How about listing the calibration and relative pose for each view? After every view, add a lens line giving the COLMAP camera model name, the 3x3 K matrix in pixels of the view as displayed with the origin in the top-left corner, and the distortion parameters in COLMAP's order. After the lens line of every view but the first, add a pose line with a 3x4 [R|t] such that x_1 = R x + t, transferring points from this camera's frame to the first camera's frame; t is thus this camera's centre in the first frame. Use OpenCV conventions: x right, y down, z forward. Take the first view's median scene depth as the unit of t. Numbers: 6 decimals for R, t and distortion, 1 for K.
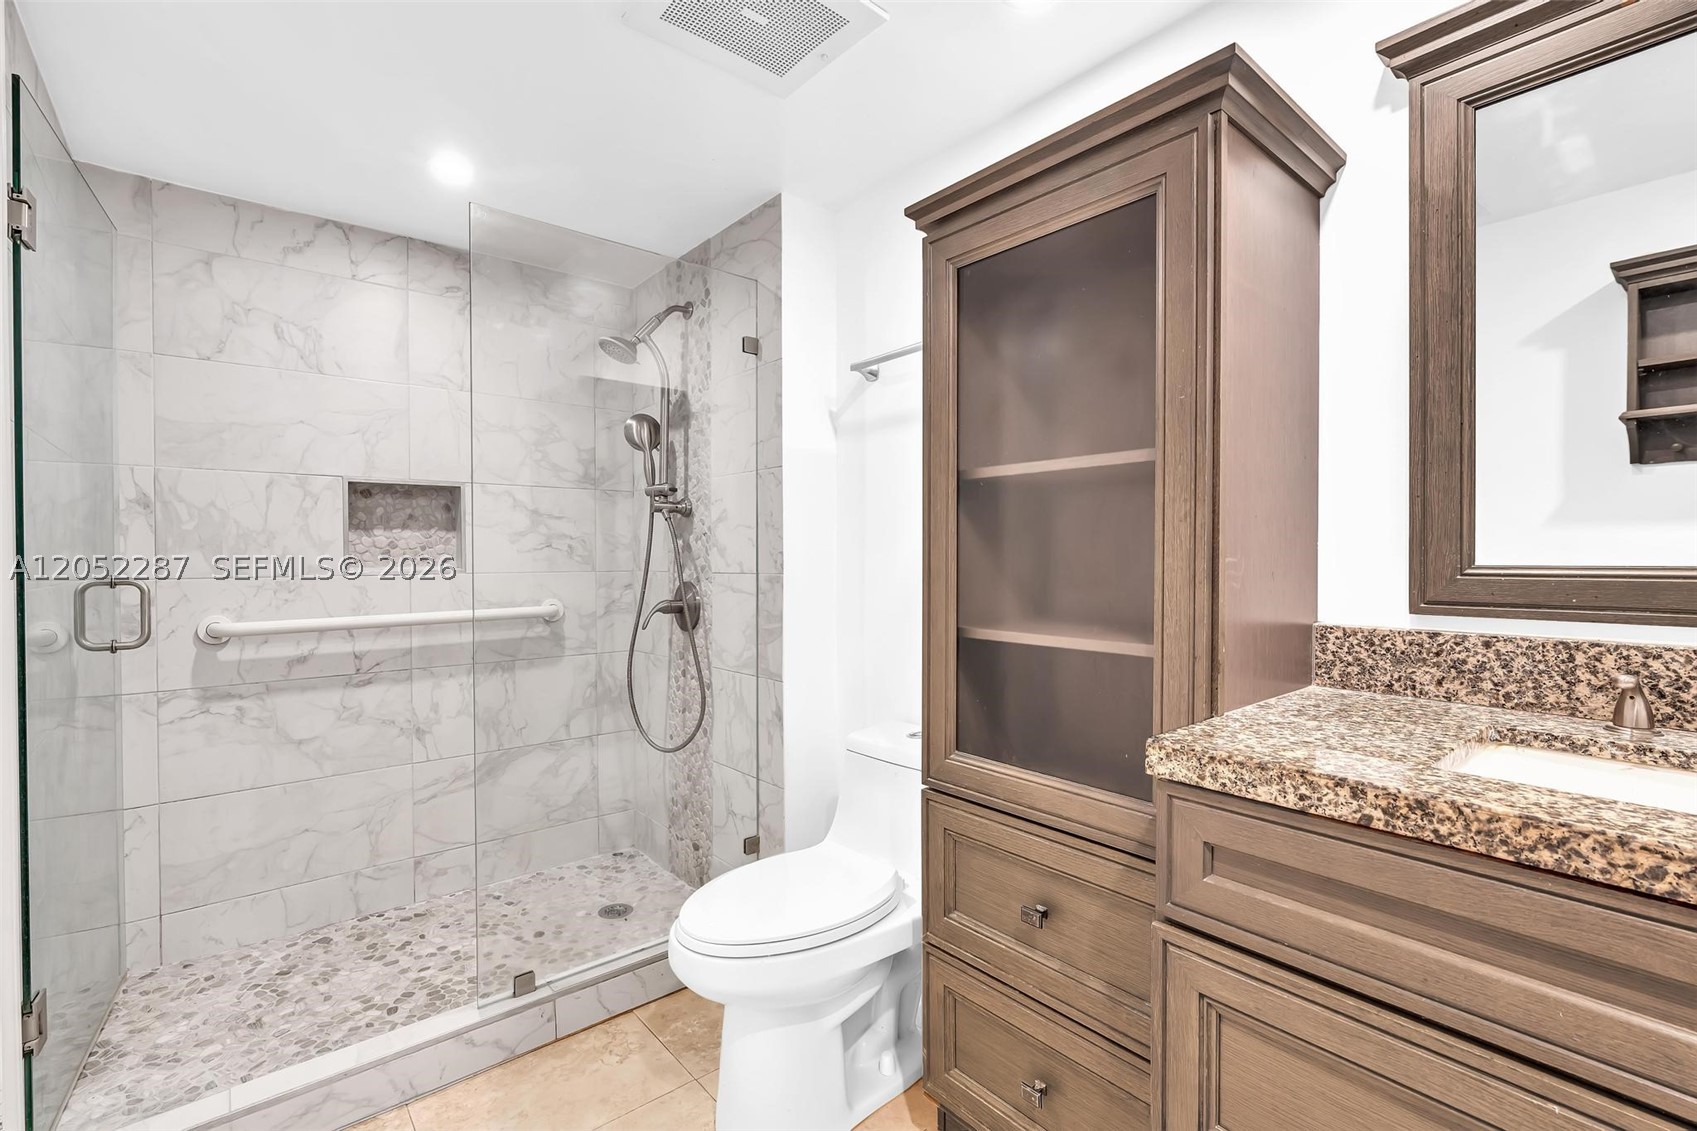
lens RADIAL K [[764.7, 0, 837.5], [0, 764.7, 551.3], [0, 0, 1]] dist [-0.004636, 0.000630]
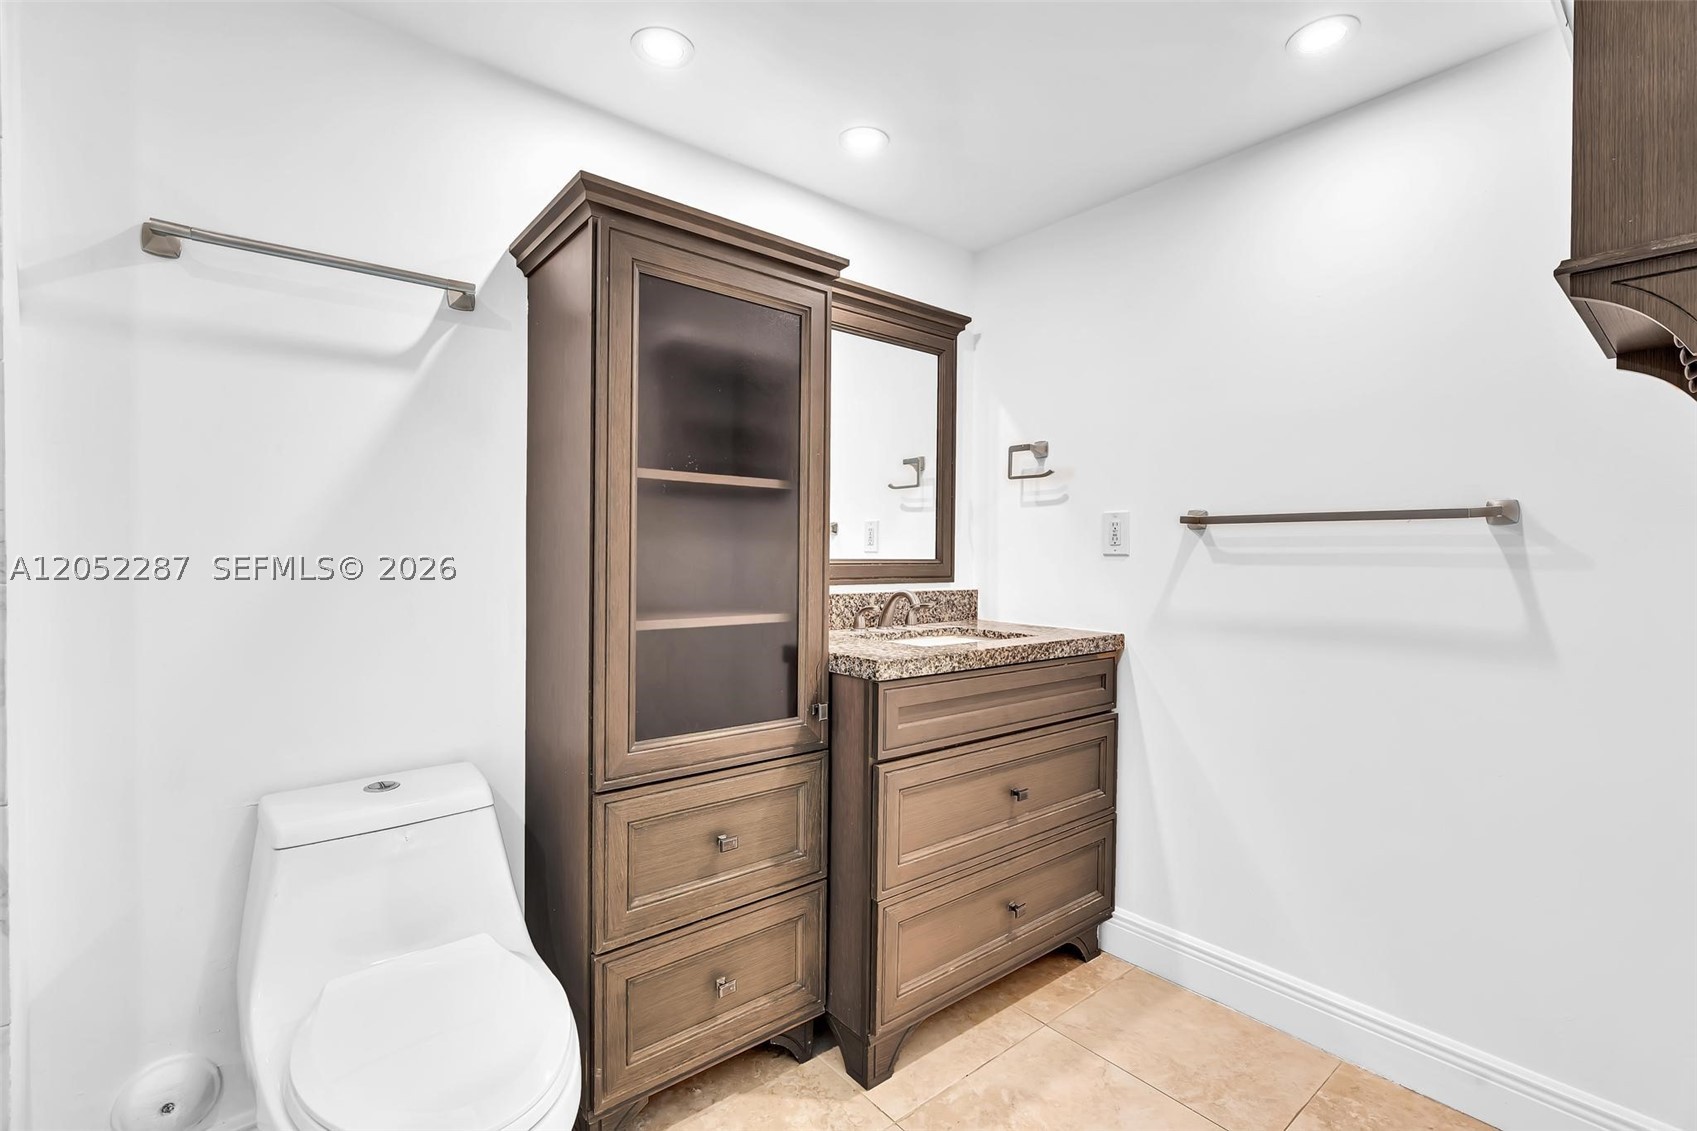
lens RADIAL K [[764.7, 0, 837.5], [0, 764.7, 551.3], [0, 0, 1]] dist [-0.004636, 0.000630]
pose [[-0.013838, 0.008133, 0.999871, -1.200985], [-0.012712, 0.999885, -0.008309, 0.013459], [-0.999823, -0.012826, -0.013733, 1.021983]]
